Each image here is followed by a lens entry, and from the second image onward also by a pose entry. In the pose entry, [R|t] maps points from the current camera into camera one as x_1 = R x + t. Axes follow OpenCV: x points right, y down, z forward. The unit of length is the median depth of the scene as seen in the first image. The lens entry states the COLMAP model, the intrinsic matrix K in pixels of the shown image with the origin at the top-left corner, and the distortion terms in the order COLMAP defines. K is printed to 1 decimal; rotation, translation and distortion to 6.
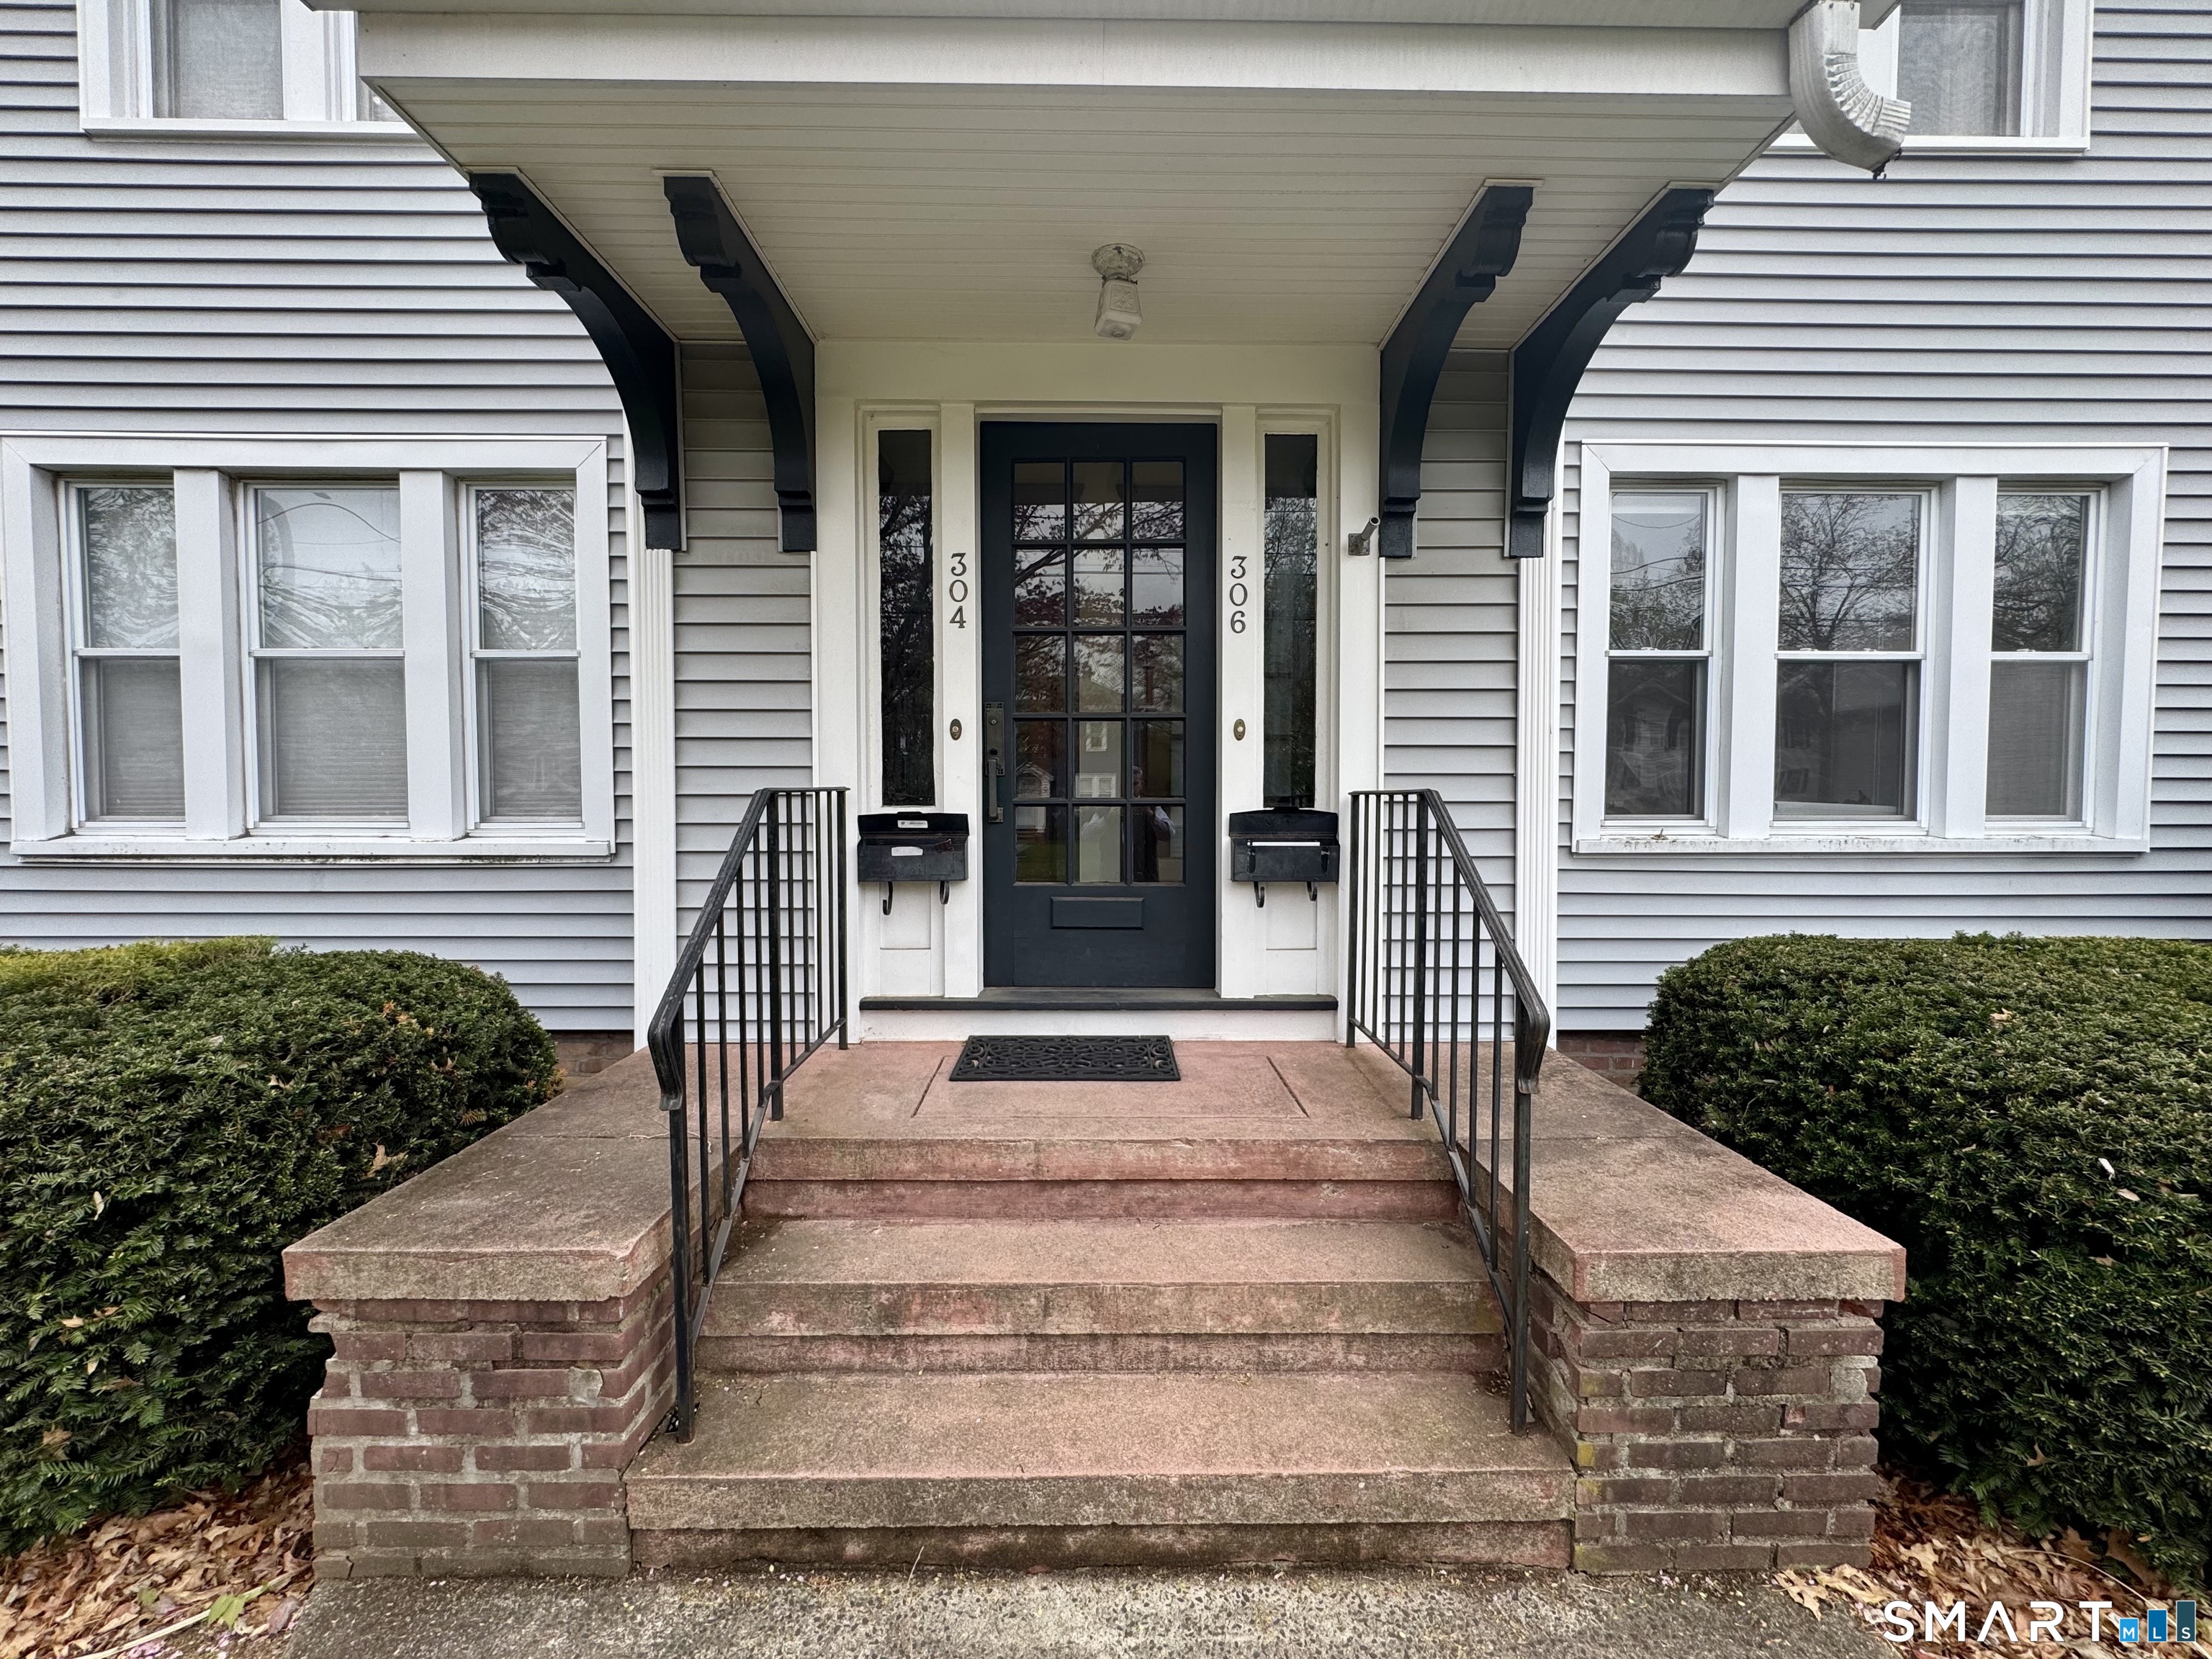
lens RADIAL K [[877.2, 0, 1107.2], [0, 877.2, 836.3], [0, 0, 1]] dist [-0.001894, -0.000116]
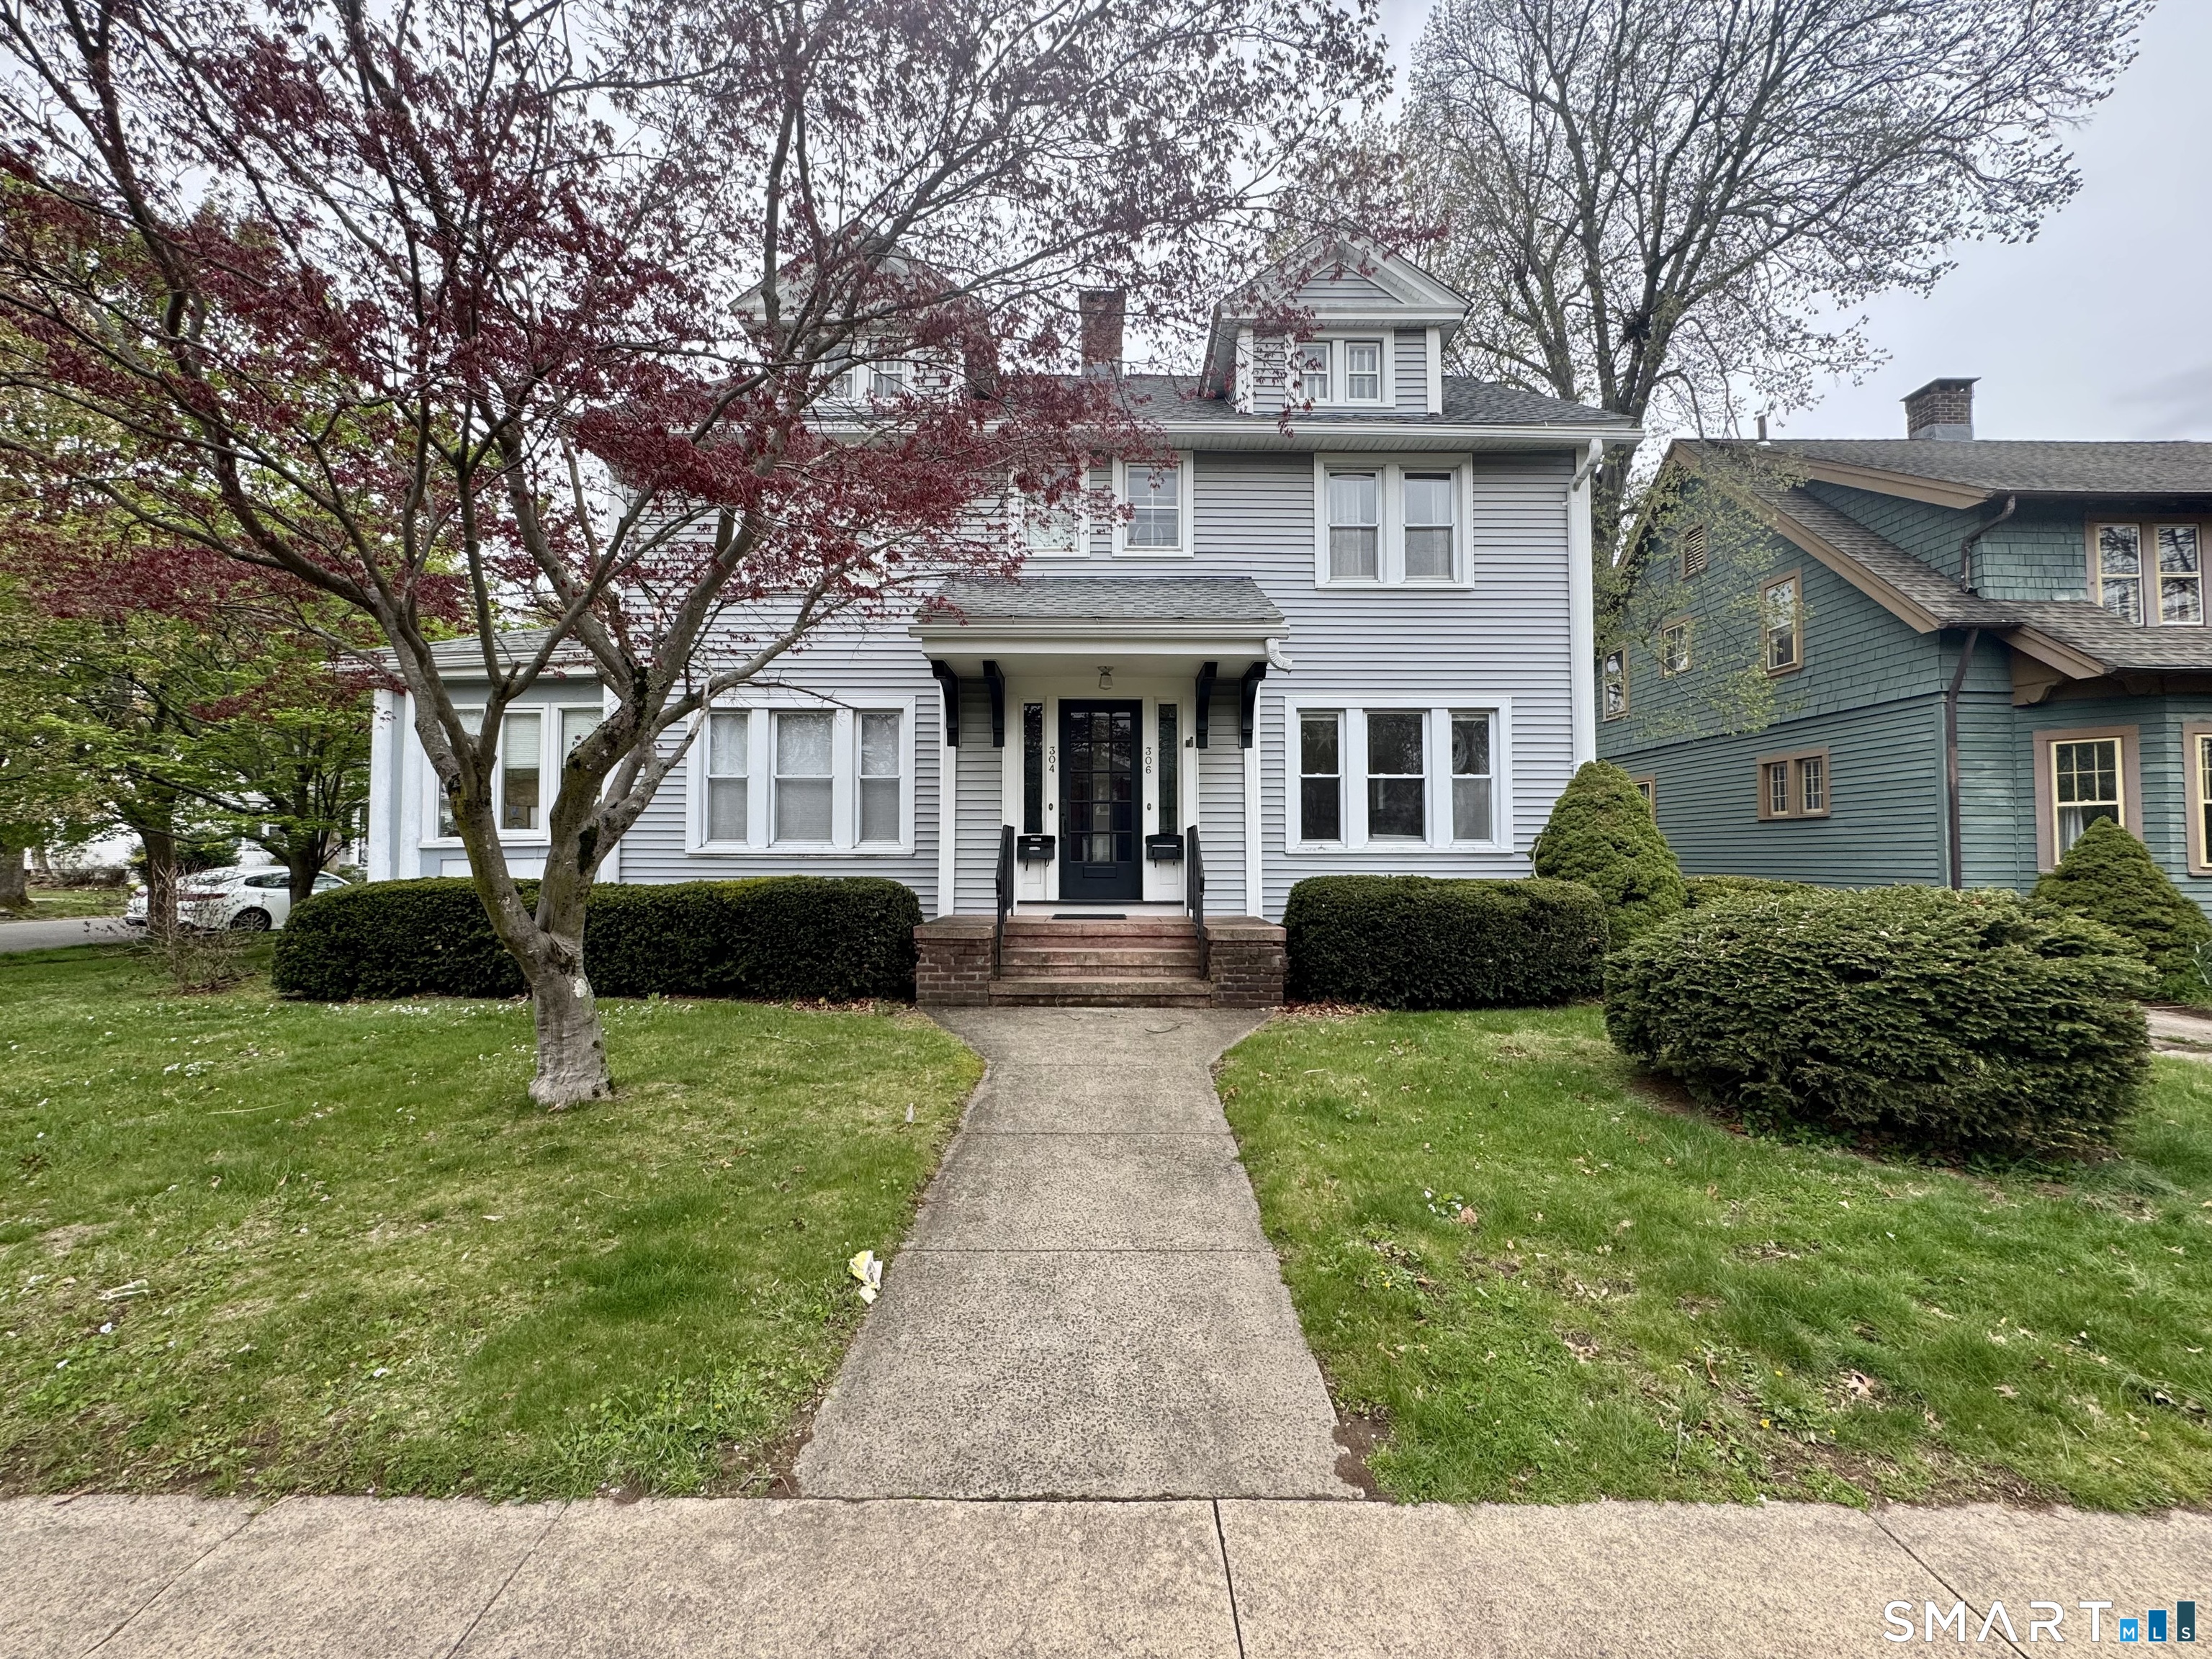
lens RADIAL K [[877.2, 0, 1107.2], [0, 877.2, 827.1], [0, 0, 1]] dist [-0.001894, -0.000116]
pose [[0.999944, -0.000437, -0.010537, 0.042917], [-0.000455, 0.996428, -0.084445, 0.187765], [0.010536, 0.084445, 0.996372, -1.856759]]
